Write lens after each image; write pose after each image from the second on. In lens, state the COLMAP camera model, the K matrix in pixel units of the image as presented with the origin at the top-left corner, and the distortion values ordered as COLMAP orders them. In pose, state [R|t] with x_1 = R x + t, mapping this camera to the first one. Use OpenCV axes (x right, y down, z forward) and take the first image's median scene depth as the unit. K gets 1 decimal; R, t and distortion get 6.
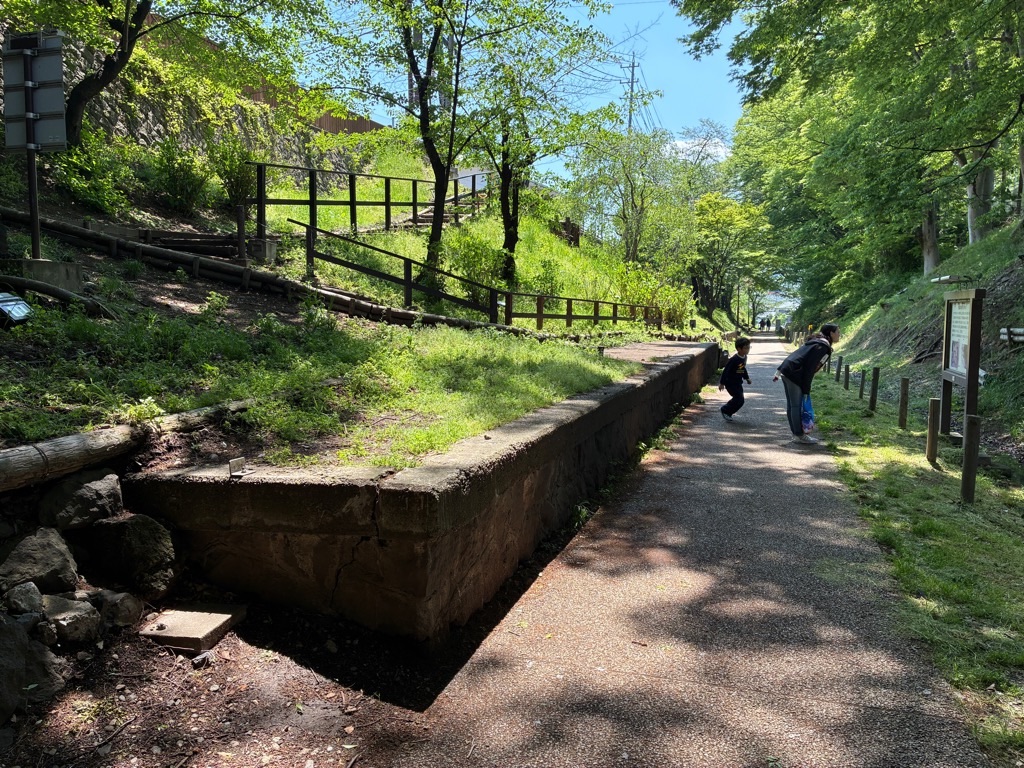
lens RADIAL K [[760.0, 0, 512.0], [0, 760.0, 384.0], [0, 0, 1]] dist [-0.001161, -0.002257]
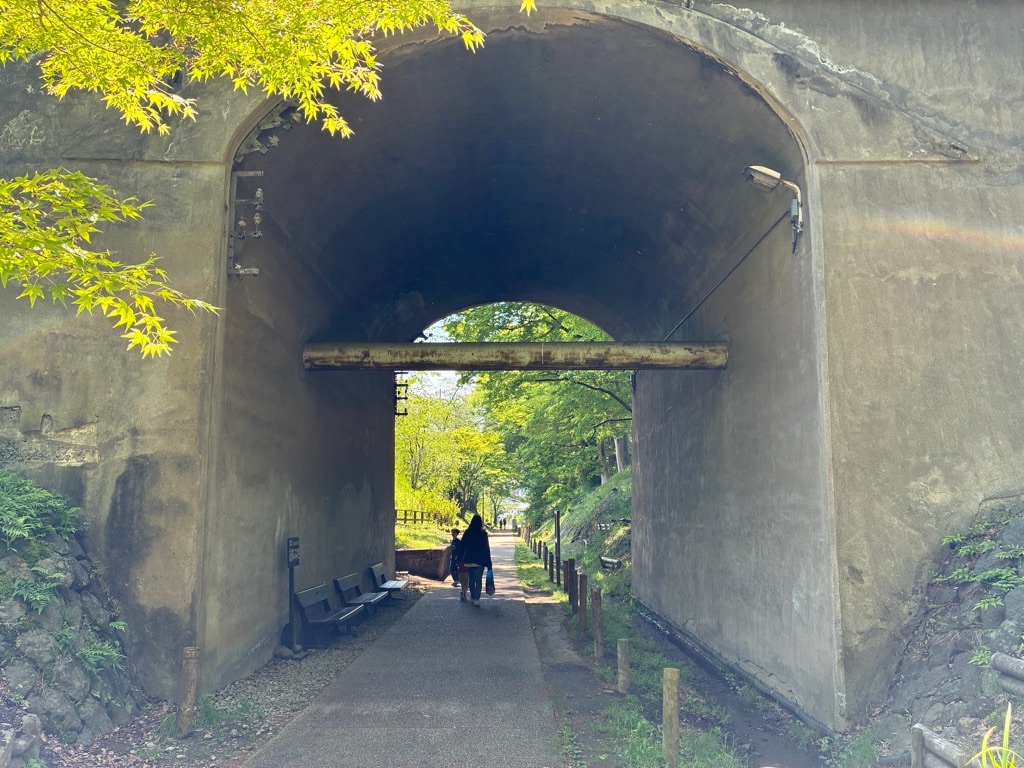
lens RADIAL K [[760.0, 0, 512.0], [0, 760.0, 384.0], [0, 0, 1]] dist [-0.001161, -0.002257]
pose [[0.946876, 0.050956, 0.317537, -0.093739], [0.032819, 0.966903, -0.253026, 0.024815], [-0.319921, 0.250005, 0.913864, -0.304041]]
